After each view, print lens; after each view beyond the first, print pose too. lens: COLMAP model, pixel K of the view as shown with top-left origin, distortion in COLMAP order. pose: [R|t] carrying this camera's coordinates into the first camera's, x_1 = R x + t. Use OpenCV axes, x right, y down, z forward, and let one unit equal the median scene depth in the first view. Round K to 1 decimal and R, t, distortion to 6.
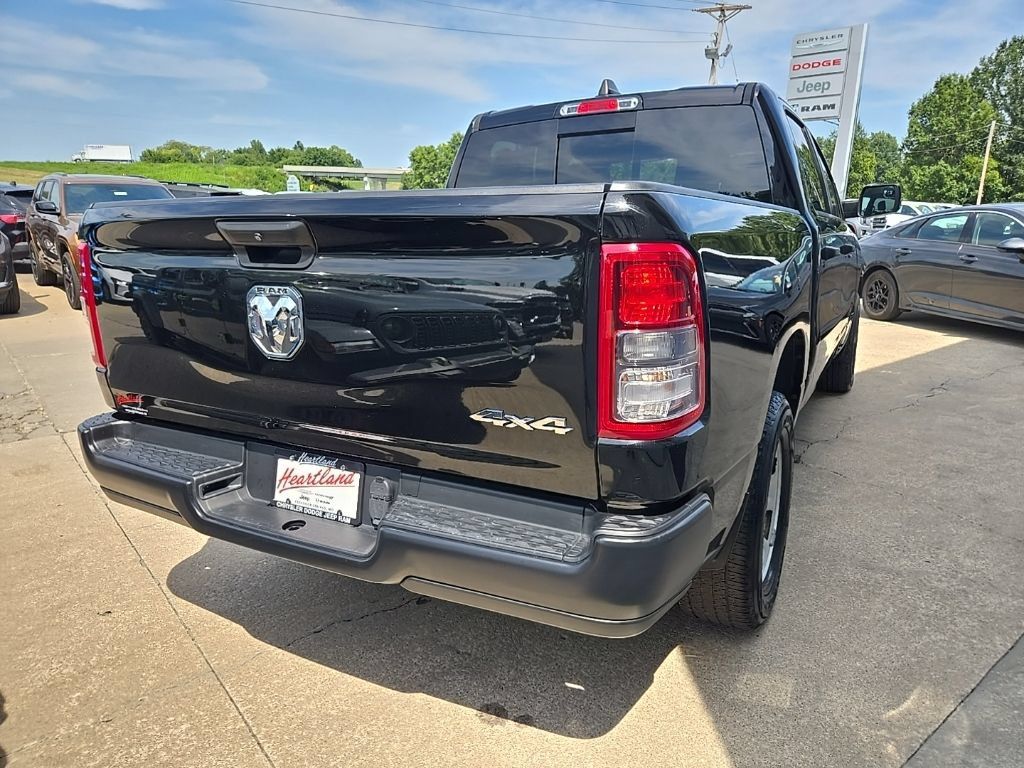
lens RADIAL K [[687.6, 0, 511.8], [0, 687.6, 391.9], [0, 0, 1]] dist [0.060196, -0.045549]
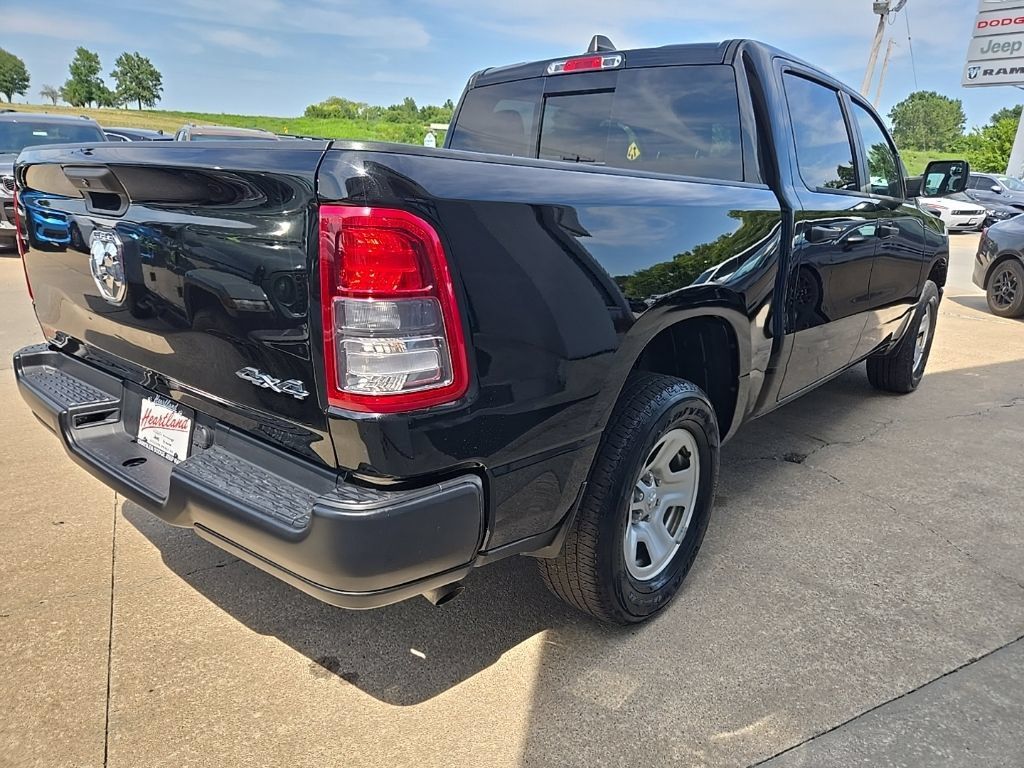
lens RADIAL K [[687.6, 0, 510.6], [0, 687.6, 389.3], [0, 0, 1]] dist [0.060196, -0.045549]
pose [[0.979641, 0.094928, -0.176898, 0.327440], [-0.086719, 0.994791, 0.053586, -0.018714], [0.181063, -0.037155, 0.982769, 0.049323]]
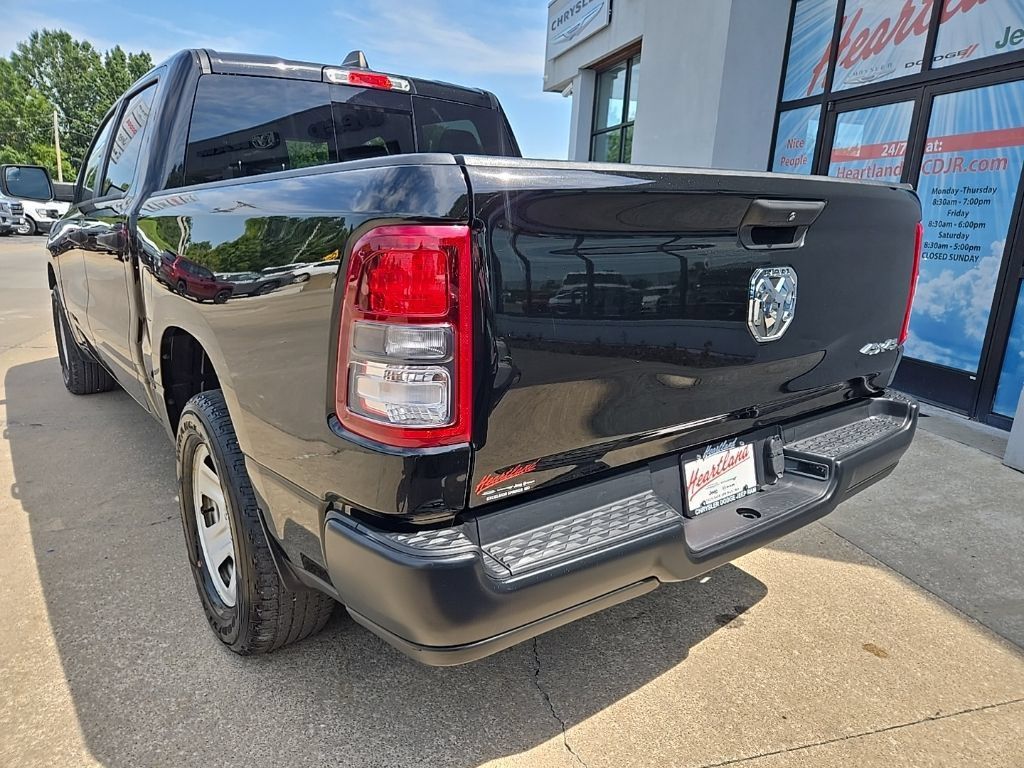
lens RADIAL K [[687.6, 0, 506.1], [0, 687.6, 389.4], [0, 0, 1]] dist [0.060196, -0.045549]
pose [[0.404023, -0.204597, 0.891575, -0.996214], [0.194906, 0.971539, 0.134624, -0.136022], [-0.893743, 0.119382, 0.432401, 0.665078]]
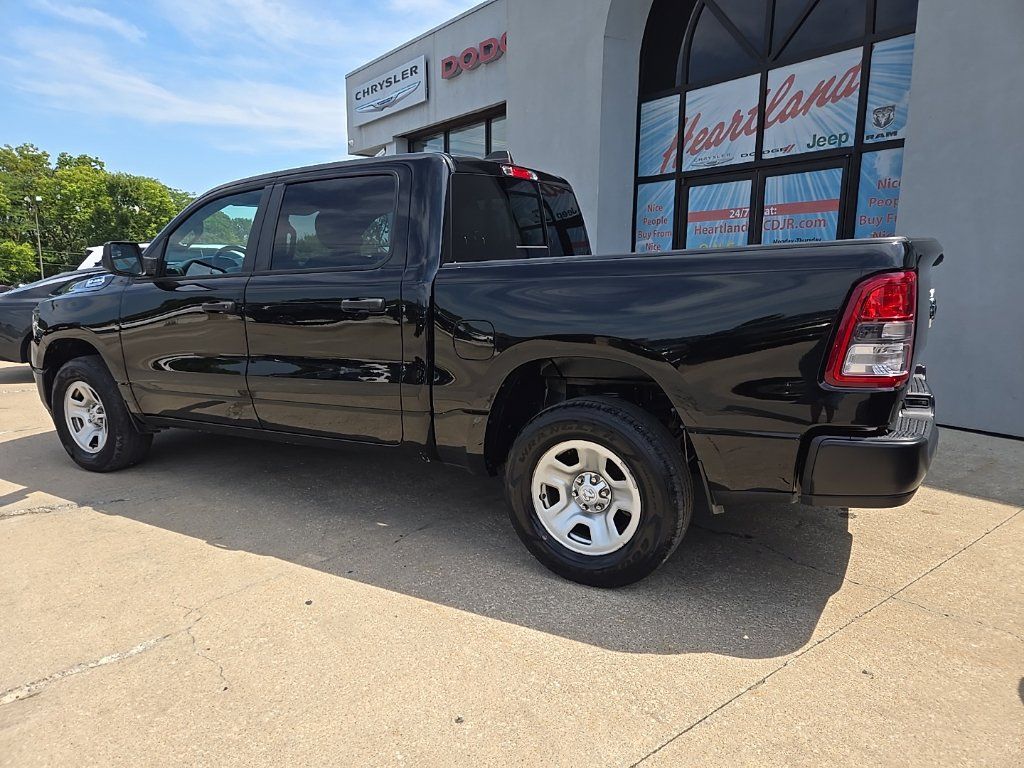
lens RADIAL K [[687.6, 0, 506.2], [0, 687.6, 388.6], [0, 0, 1]] dist [0.060196, -0.045549]
pose [[0.025637, -0.164755, 0.986001, -1.579767], [0.258589, 0.953848, 0.152659, -0.333003], [-0.965647, 0.251056, 0.067057, 1.432055]]
